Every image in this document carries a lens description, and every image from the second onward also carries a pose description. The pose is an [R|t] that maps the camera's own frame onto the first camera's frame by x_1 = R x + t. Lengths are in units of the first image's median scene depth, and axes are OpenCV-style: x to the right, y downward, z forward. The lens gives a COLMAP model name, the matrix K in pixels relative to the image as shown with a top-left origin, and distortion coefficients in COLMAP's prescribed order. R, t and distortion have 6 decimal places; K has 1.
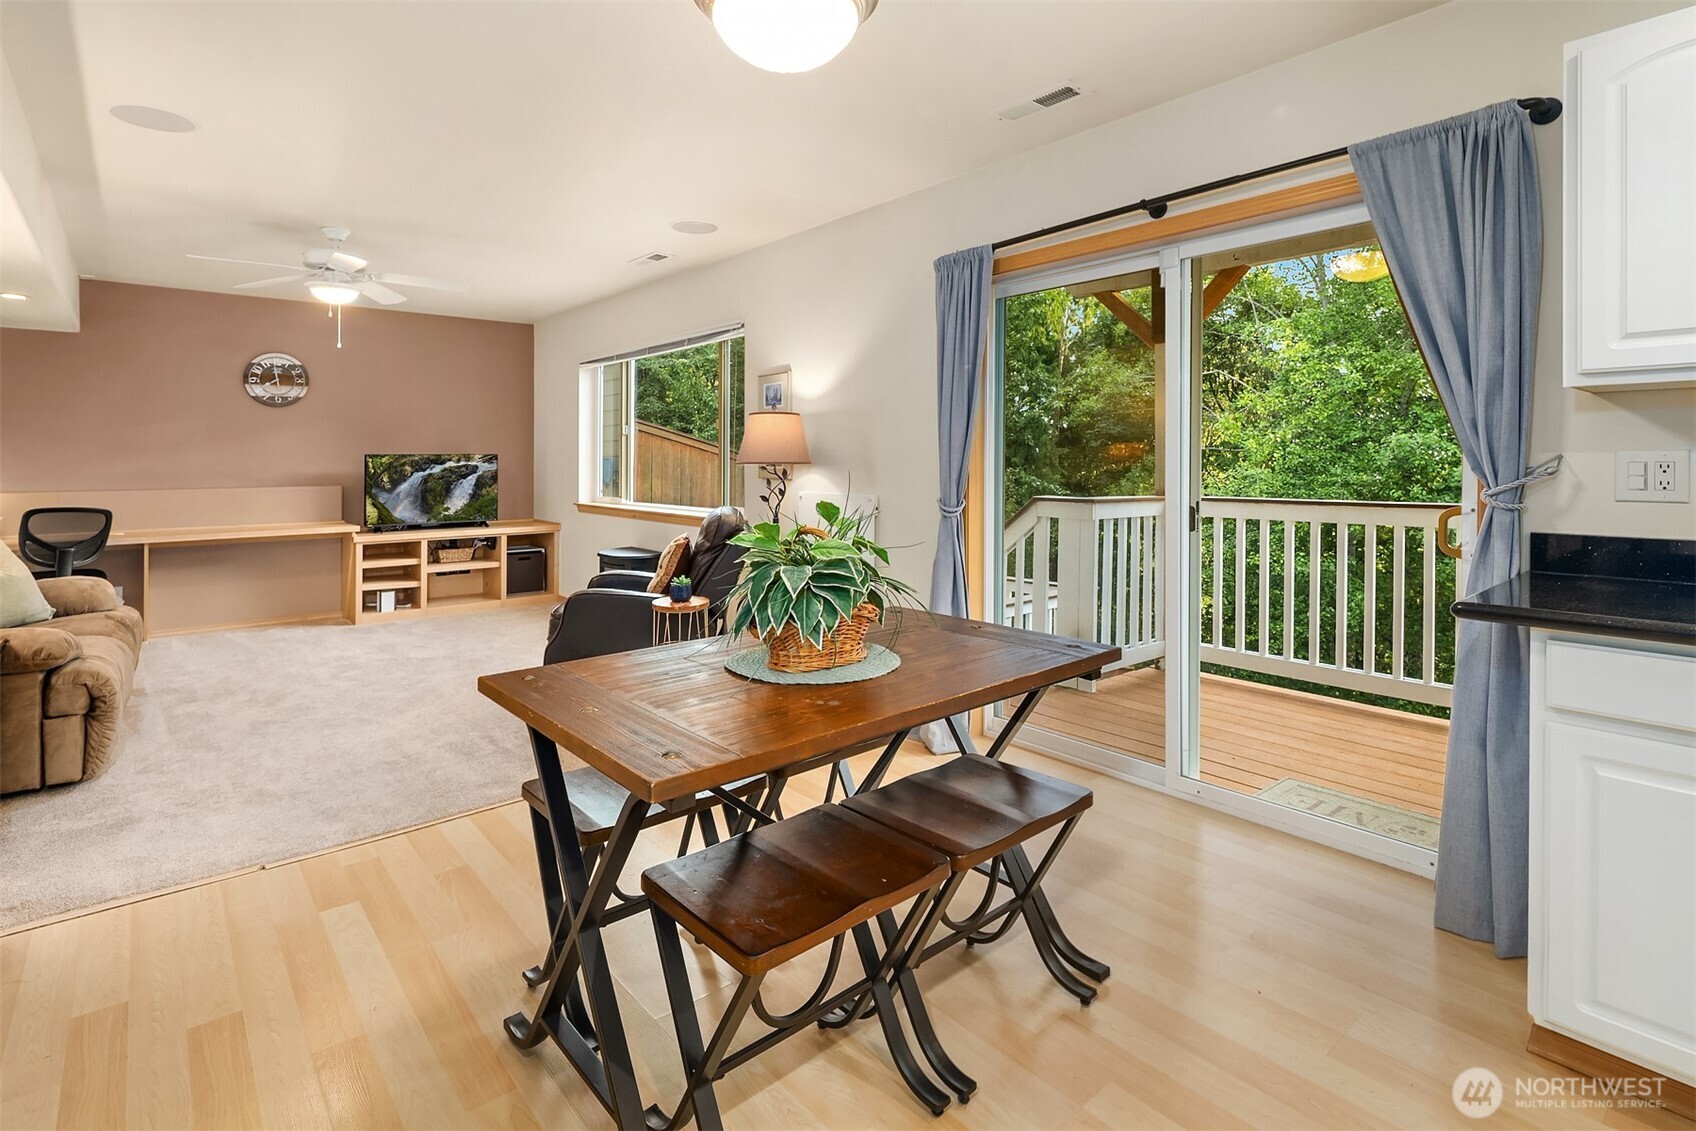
lens RADIAL K [[824.5, 0, 874.7], [0, 824.5, 445.8], [0, 0, 1]] dist [-0.002835, -0.000972]
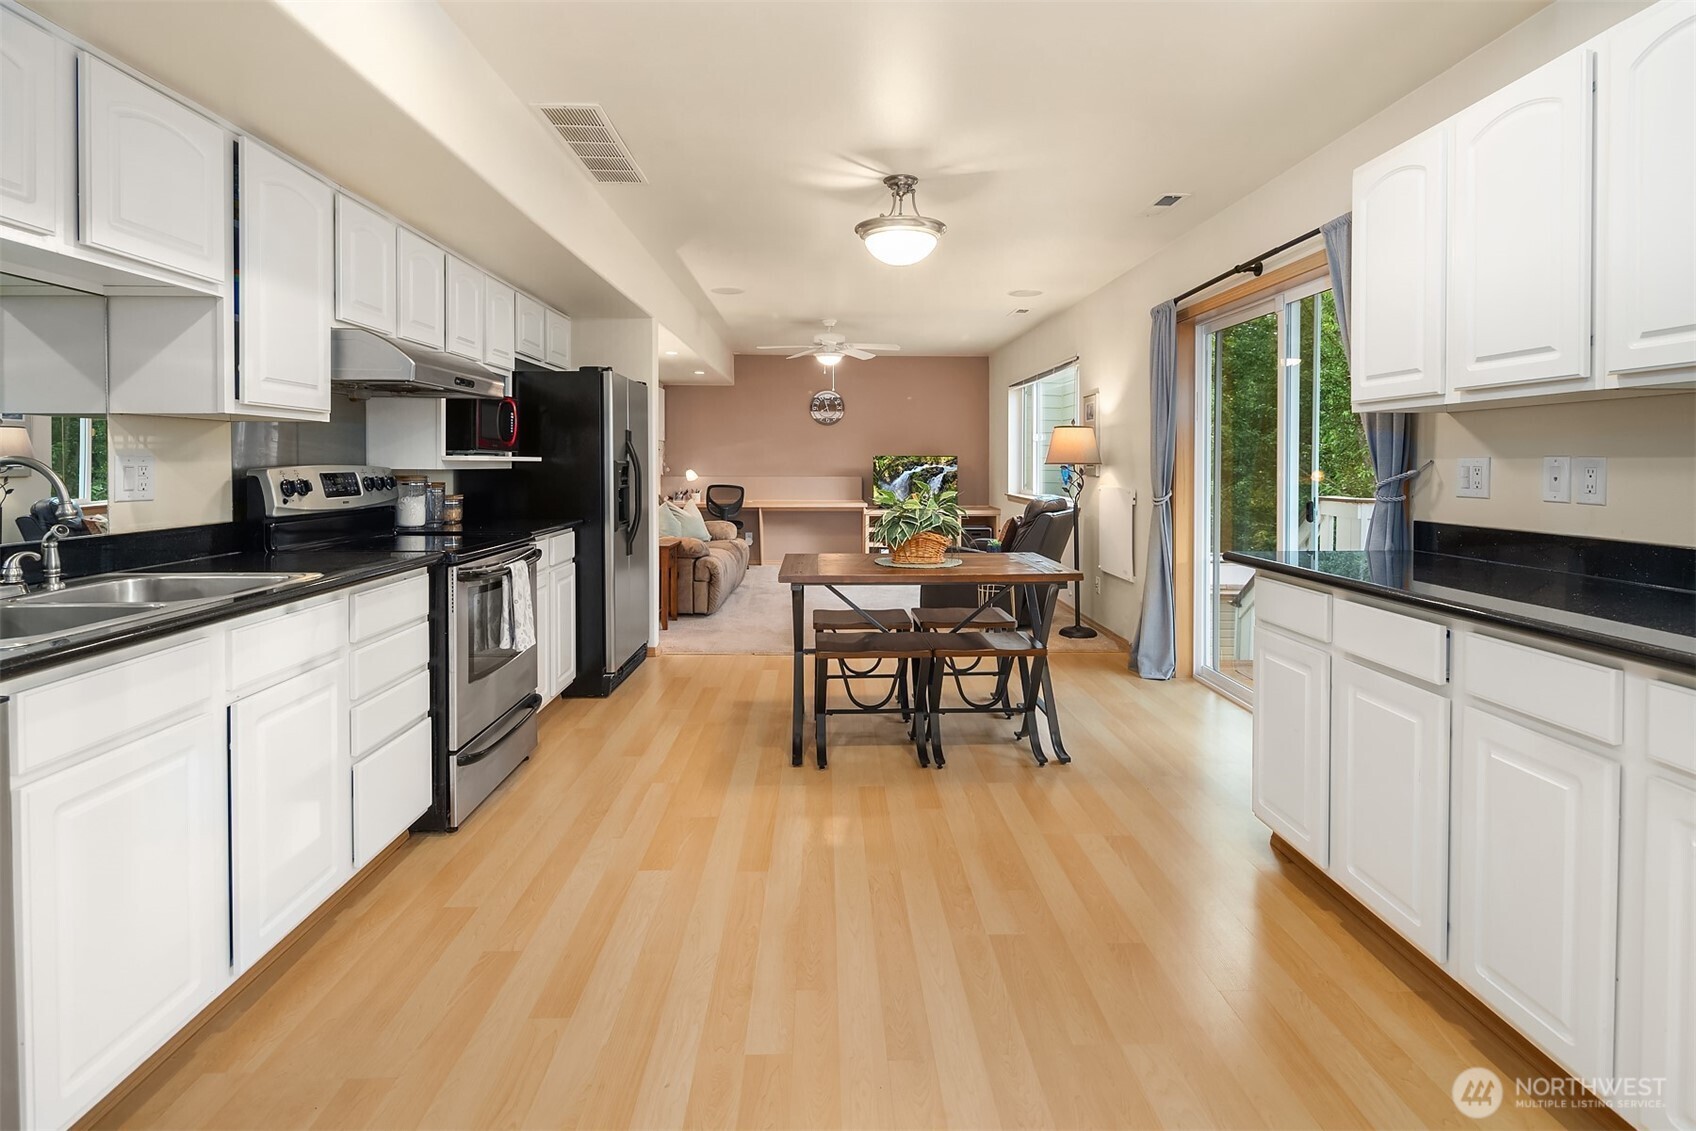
lens RADIAL K [[828.4, 0, 853.5], [0, 828.4, 454.5], [0, 0, 1]] dist [0.000548, 0.000197]
pose [[0.773975, 0.003250, -0.633208, 0.321311], [0.001622, 0.999973, 0.007116, -0.003205], [0.633214, -0.006535, 0.773949, -0.190067]]
